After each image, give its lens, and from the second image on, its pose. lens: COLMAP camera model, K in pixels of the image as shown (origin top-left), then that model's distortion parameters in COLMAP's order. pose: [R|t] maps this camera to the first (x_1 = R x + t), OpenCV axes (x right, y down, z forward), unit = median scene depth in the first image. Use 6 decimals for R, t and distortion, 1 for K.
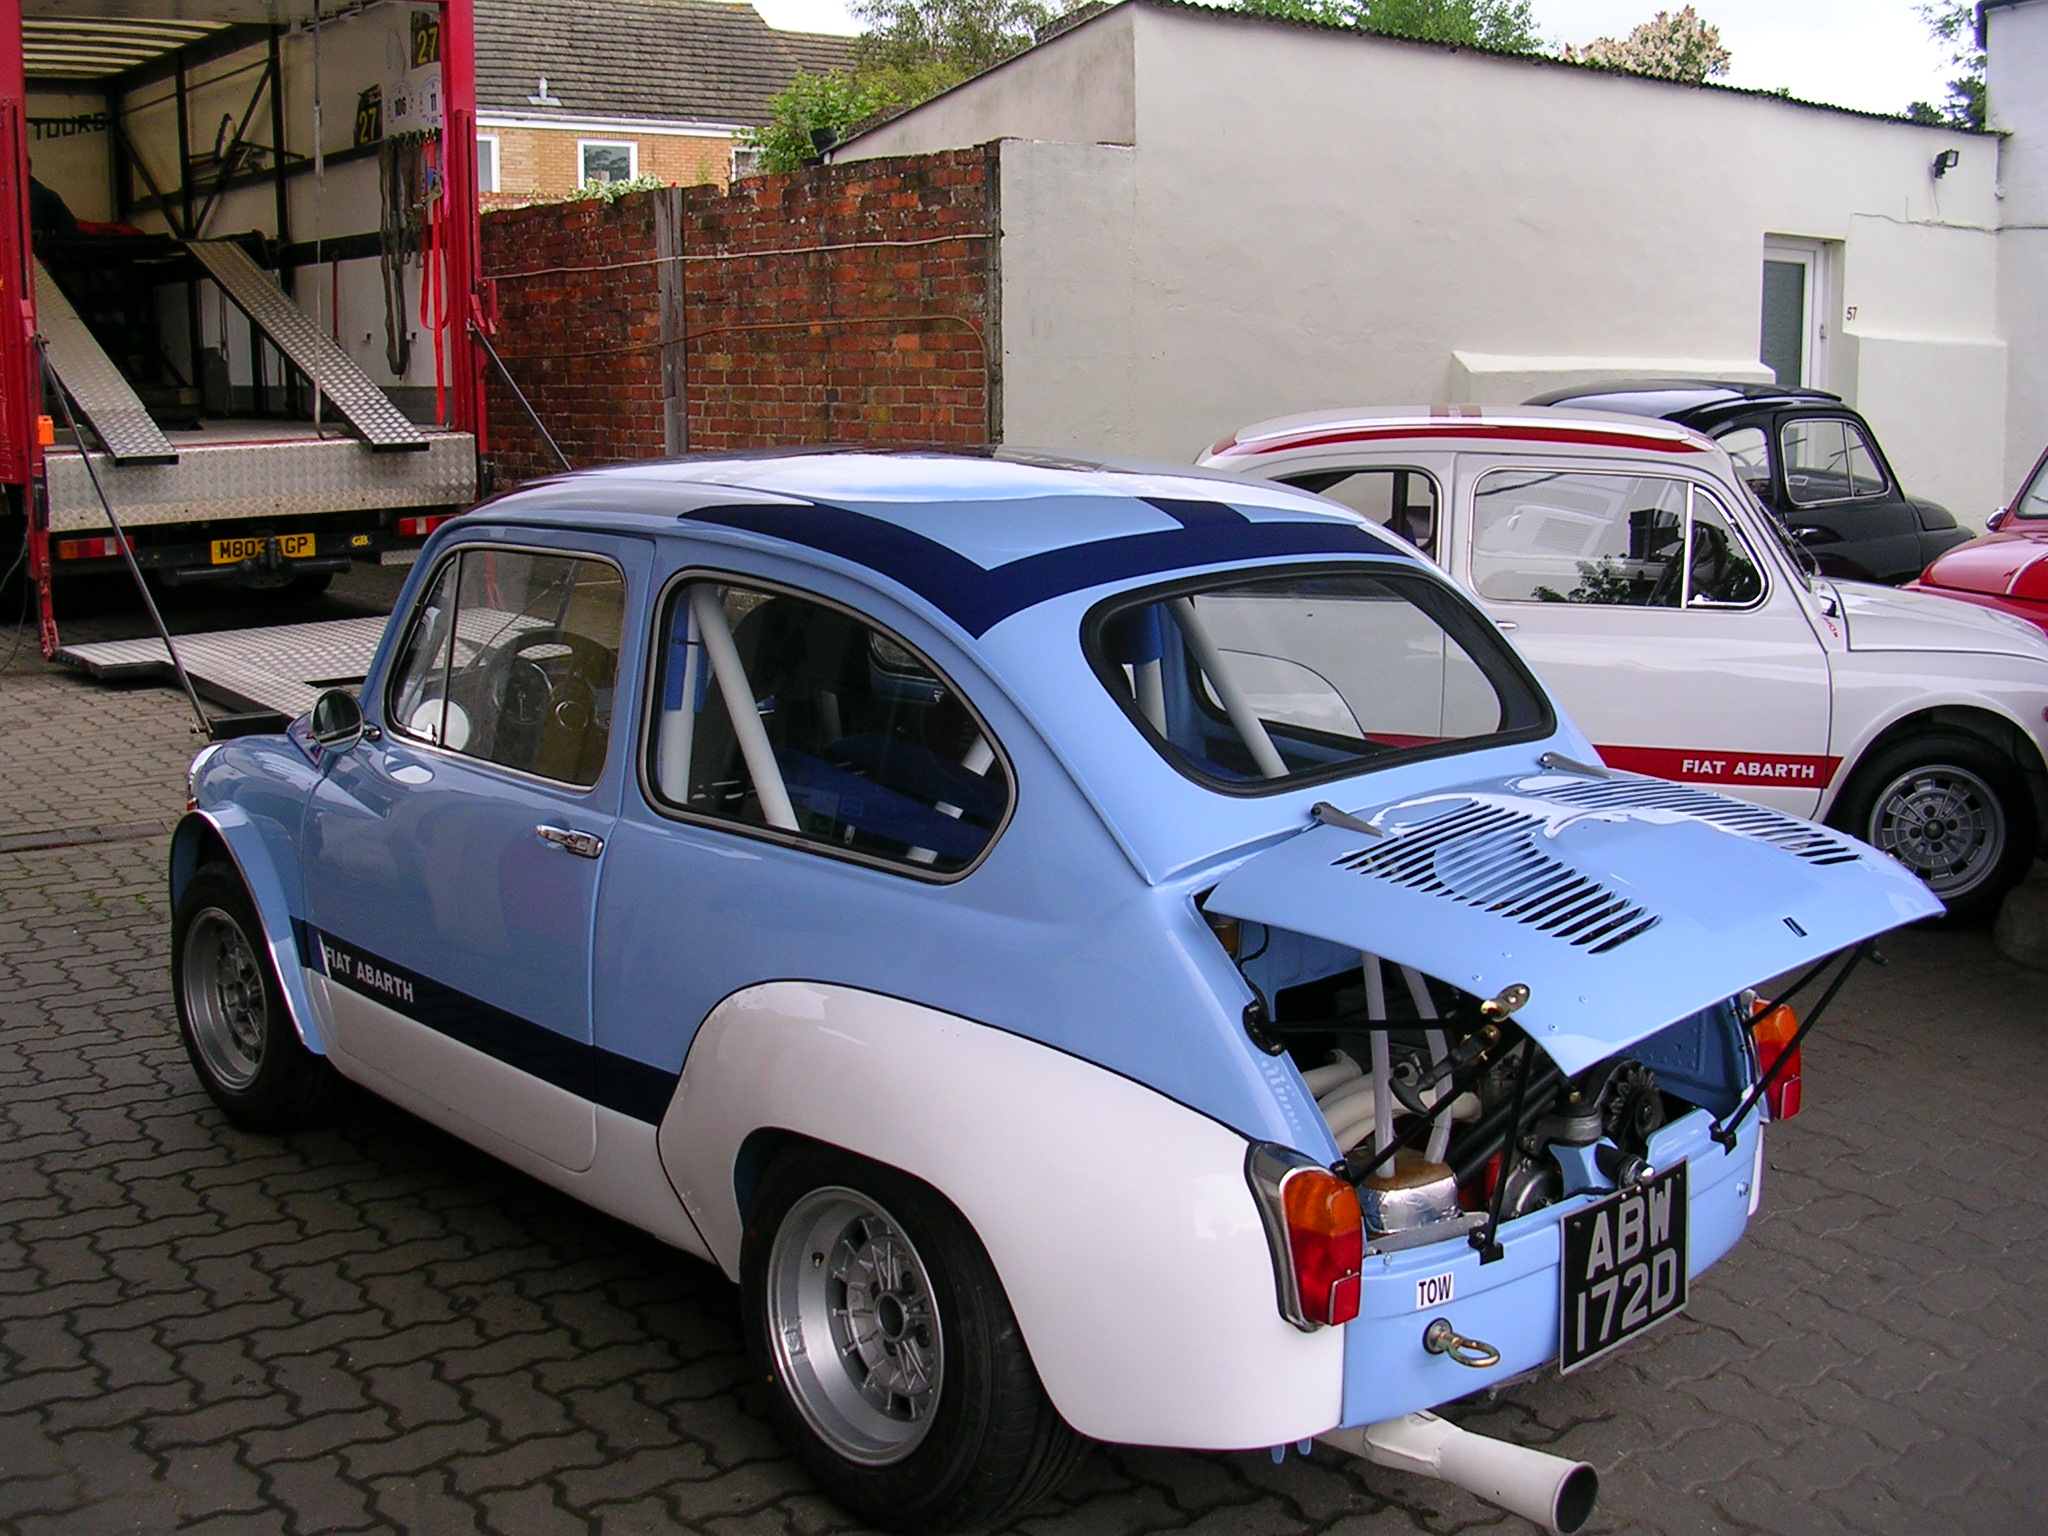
lens RADIAL K [[2308.5, 0, 1024.0], [0, 2308.5, 768.0], [0, 0, 1]] dist [-0.181035, 0.012091]
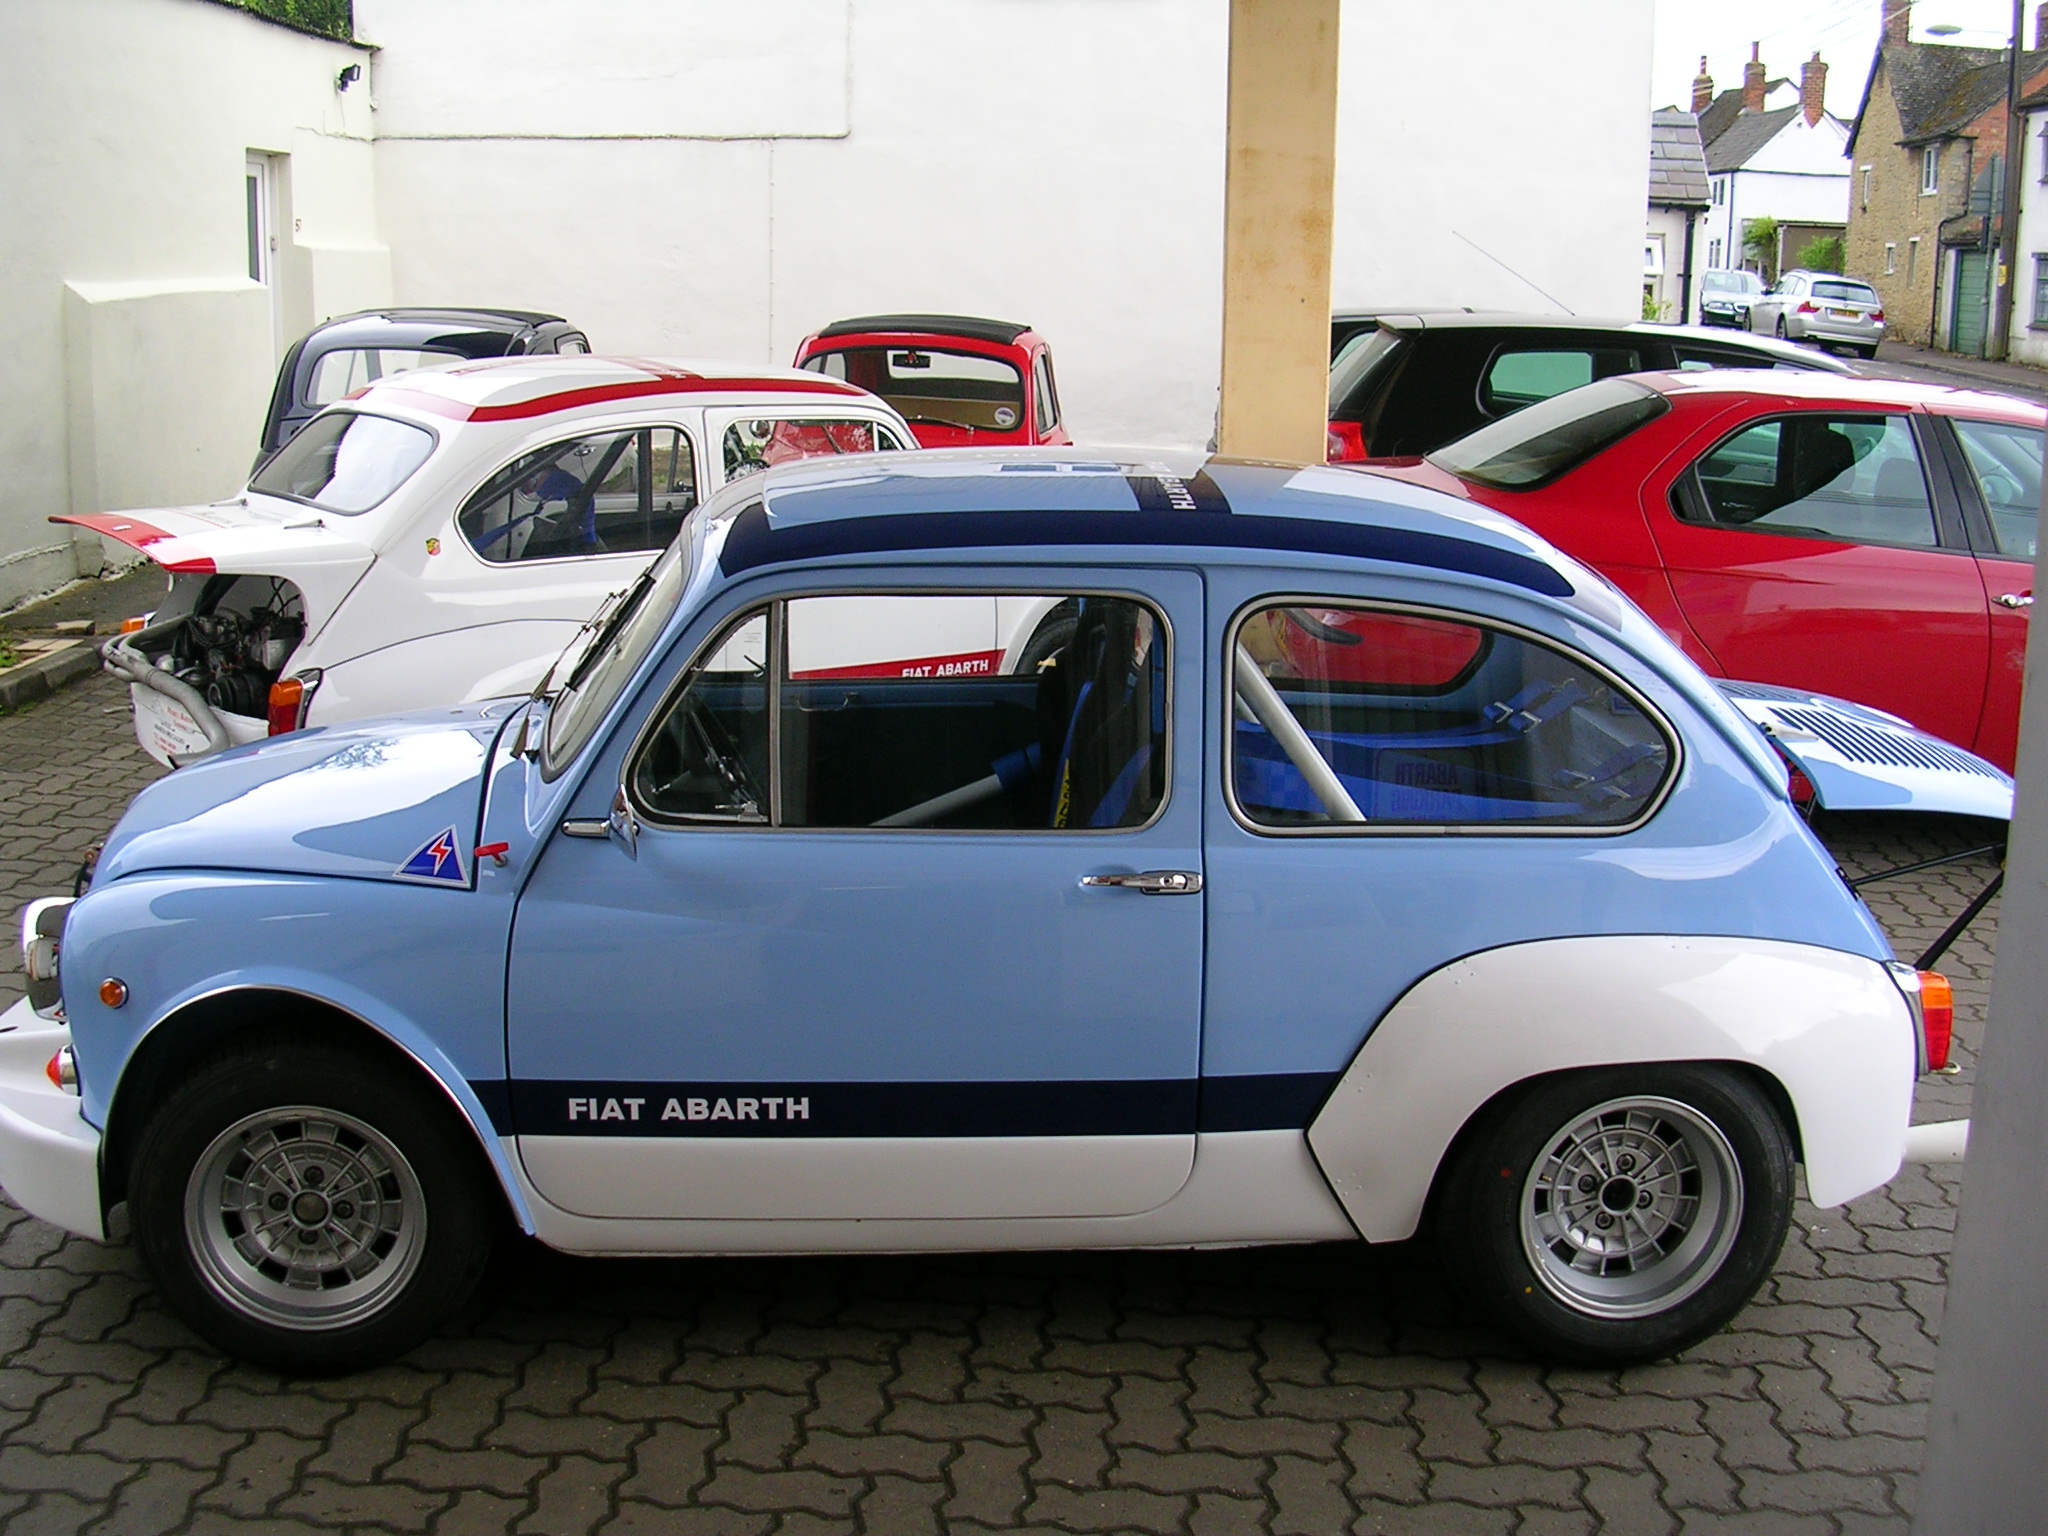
lens RADIAL K [[2307.9, 0, 1024.0], [0, 2307.9, 768.0], [0, 0, 1]] dist [-0.173913, 0.066130]
pose [[0.606864, -0.158345, 0.778873, -0.867111], [0.114172, 0.987158, 0.111732, -0.118174], [-0.786563, 0.021120, 0.617149, 0.371495]]
